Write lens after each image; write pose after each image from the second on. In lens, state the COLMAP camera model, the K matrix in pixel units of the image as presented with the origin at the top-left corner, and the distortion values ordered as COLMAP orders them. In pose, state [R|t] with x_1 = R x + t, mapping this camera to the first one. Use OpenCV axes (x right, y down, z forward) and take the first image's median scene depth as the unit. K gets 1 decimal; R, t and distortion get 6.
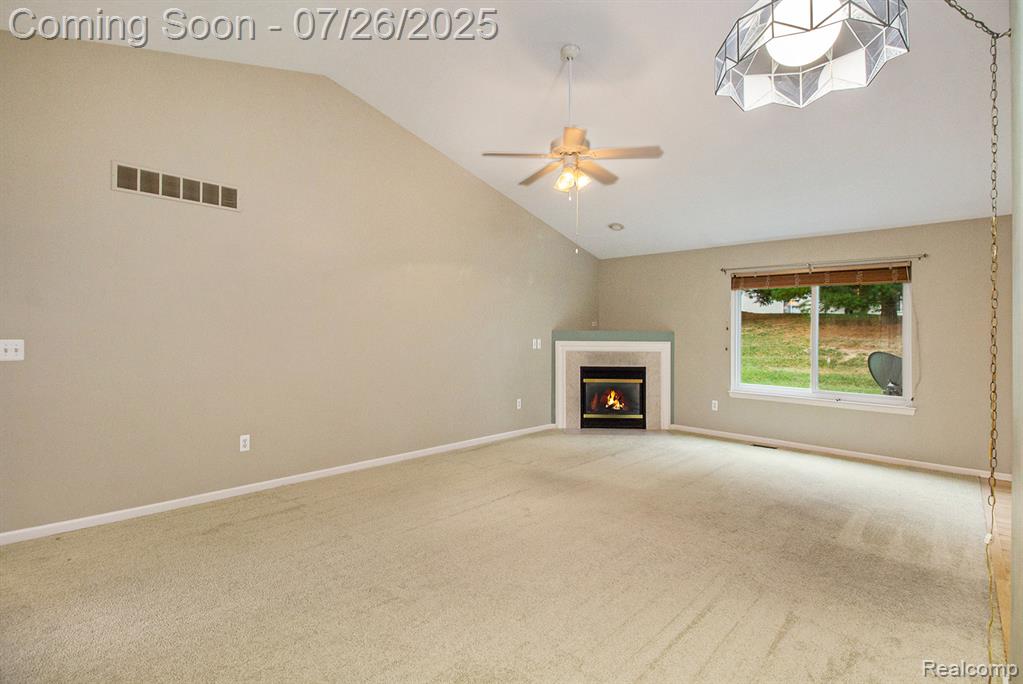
lens RADIAL K [[484.5, 0, 500.9], [0, 484.5, 336.4], [0, 0, 1]] dist [-0.003244, -0.008173]
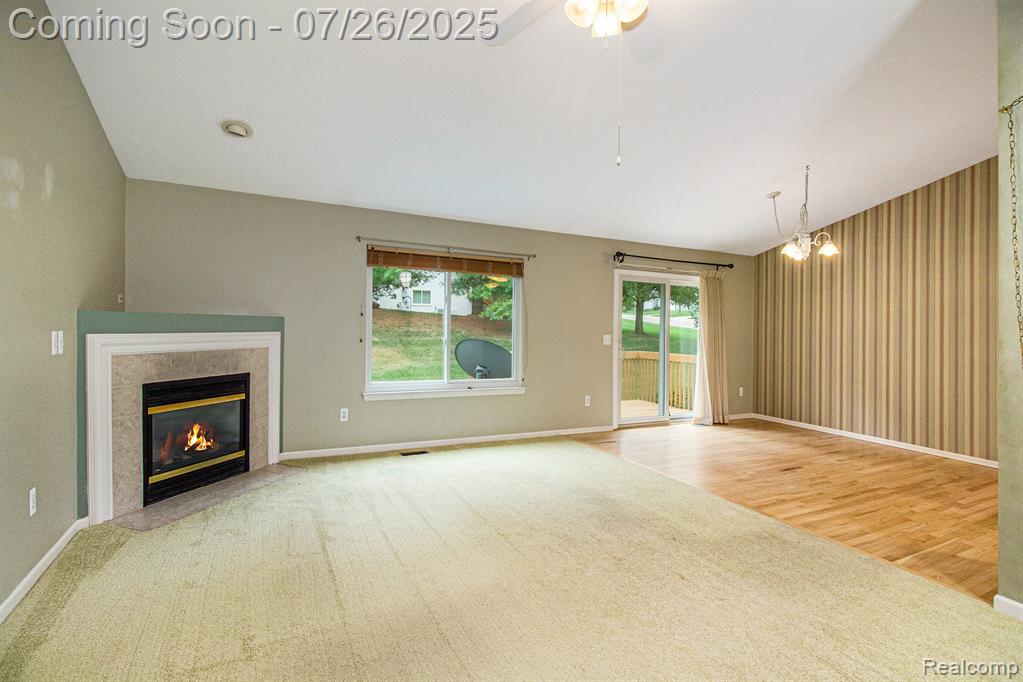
lens RADIAL K [[484.5, 0, 506.0], [0, 484.5, 327.0], [0, 0, 1]] dist [-0.003244, -0.008173]
pose [[0.340806, -0.008267, 0.940097, -0.174761], [-0.010541, 0.999865, 0.012614, -0.007021], [-0.940075, -0.014209, 0.340672, 0.478867]]
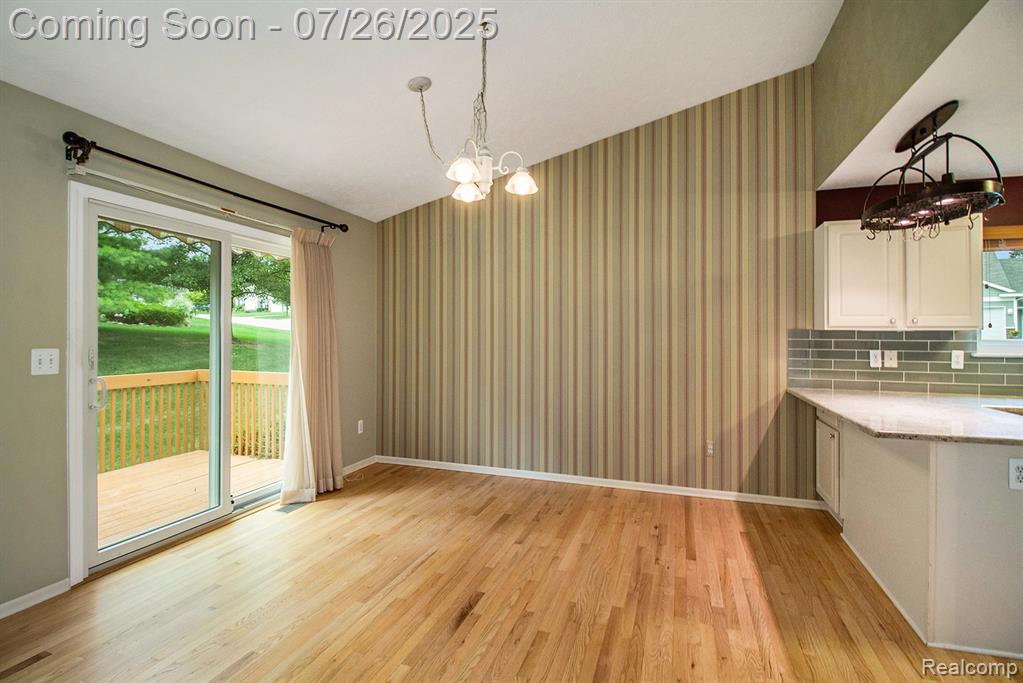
lens RADIAL K [[484.5, 0, 509.5], [0, 484.5, 325.6], [0, 0, 1]] dist [-0.003244, -0.008173]
pose [[-0.416475, -0.003257, 0.909141, 0.302947], [-0.006858, 0.999976, 0.000440, -0.001900], [-0.909121, -0.006051, -0.416488, 0.446649]]
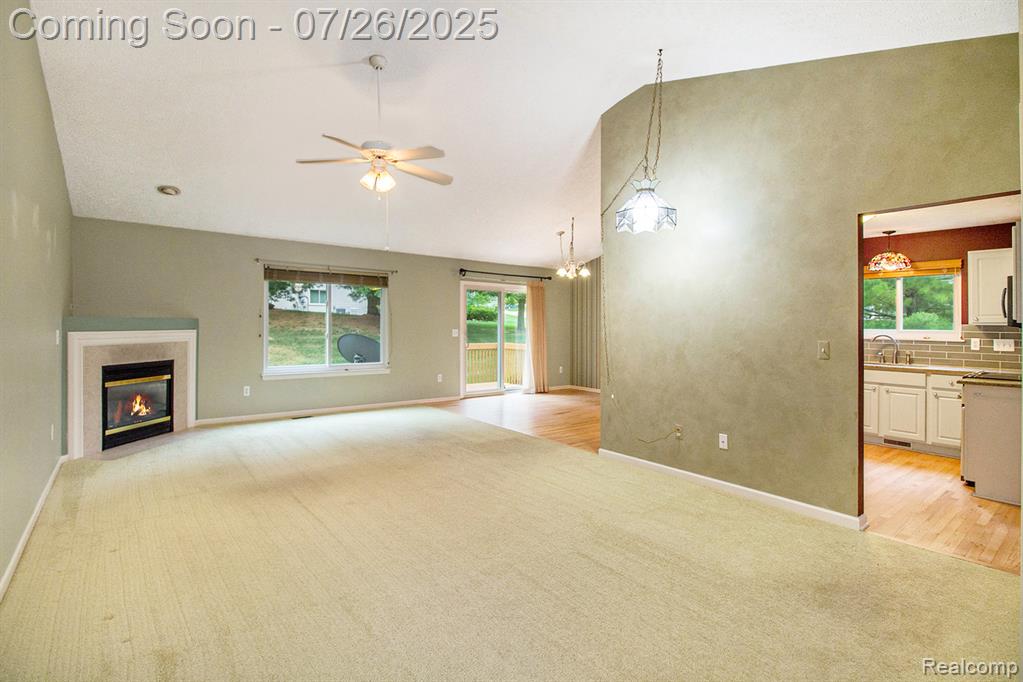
lens RADIAL K [[484.5, 0, 513.5], [0, 484.5, 318.6], [0, 0, 1]] dist [-0.003244, -0.008173]
pose [[0.138560, -0.000193, 0.990354, -0.466662], [-0.001269, 0.999999, 0.000373, -0.010621], [-0.990353, -0.001308, 0.138560, 0.285461]]
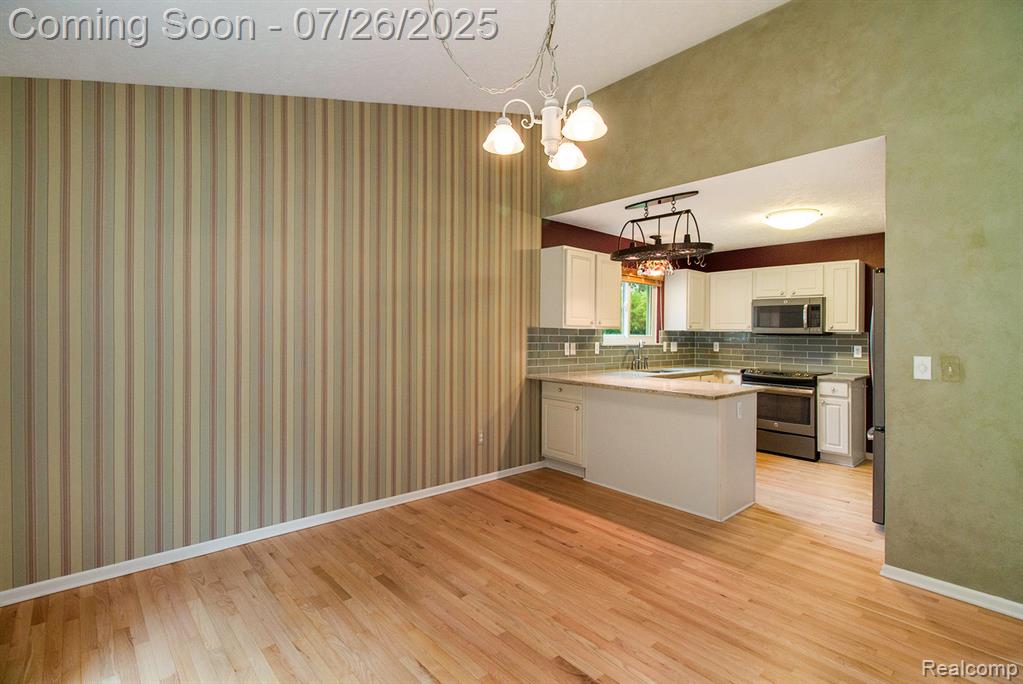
lens RADIAL K [[484.5, 0, 489.4], [0, 484.5, 319.4], [0, 0, 1]] dist [-0.003244, -0.008173]
pose [[-0.995319, -0.022841, 0.093909, 0.673027], [-0.024810, 0.999495, -0.019849, 0.004720], [-0.093409, -0.022086, -0.995383, 0.612547]]
